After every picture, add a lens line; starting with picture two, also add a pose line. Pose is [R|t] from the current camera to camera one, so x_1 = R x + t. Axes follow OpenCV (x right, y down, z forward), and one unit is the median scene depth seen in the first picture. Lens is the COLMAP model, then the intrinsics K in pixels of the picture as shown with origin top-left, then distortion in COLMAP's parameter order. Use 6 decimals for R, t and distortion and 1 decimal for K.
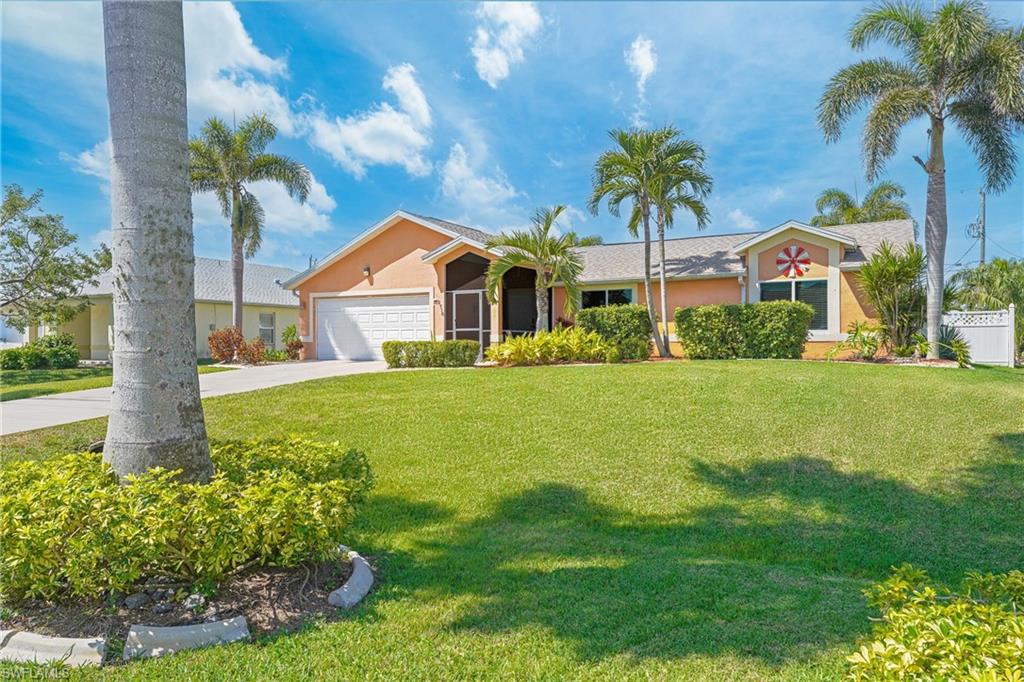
lens RADIAL K [[668.1, 0, 510.2], [0, 668.1, 337.6], [0, 0, 1]] dist [0.034876, -0.003571]
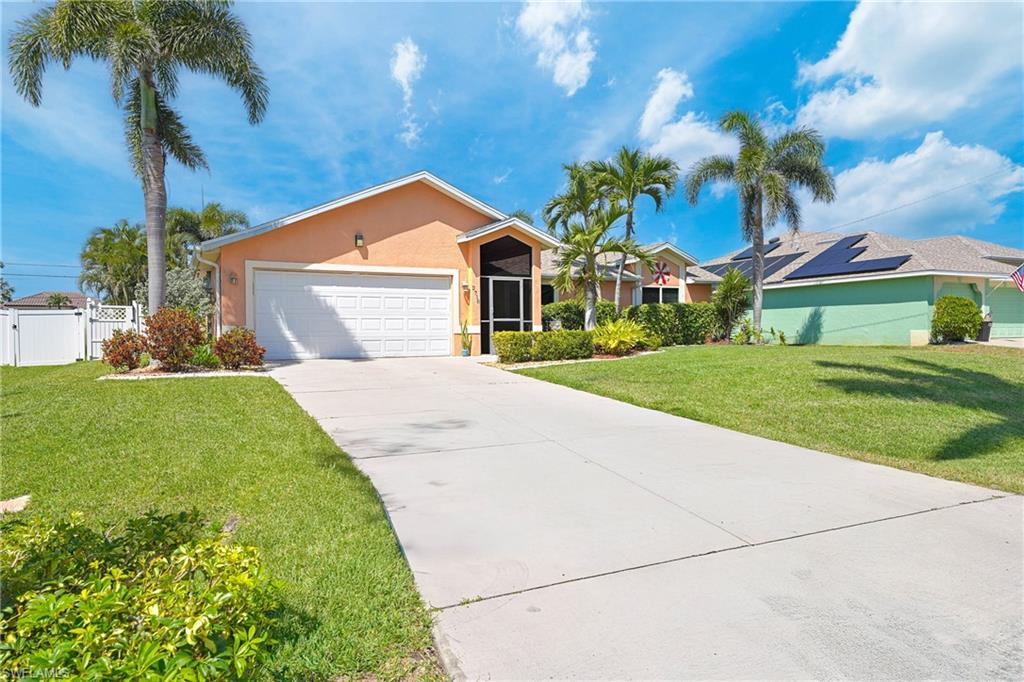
lens RADIAL K [[668.1, 0, 510.5], [0, 668.1, 333.6], [0, 0, 1]] dist [0.034876, -0.003571]
pose [[0.553176, -0.002055, 0.833062, -0.885517], [0.000883, 0.999998, 0.001880, 0.005685], [-0.833064, -0.000305, 0.553177, 0.522338]]
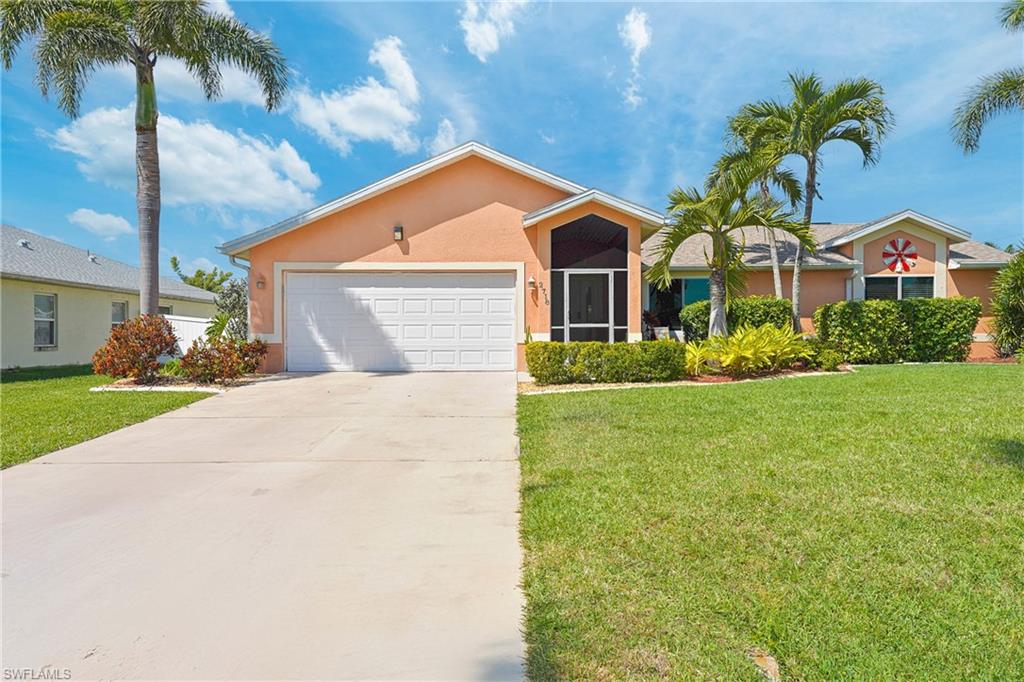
lens RADIAL K [[668.1, 0, 506.9], [0, 668.1, 338.1], [0, 0, 1]] dist [0.034876, -0.003571]
pose [[0.875717, 0.001166, 0.482823, -0.510785], [-0.003857, 0.999982, 0.004580, -0.001727], [-0.482809, -0.005873, 0.875706, 0.459740]]
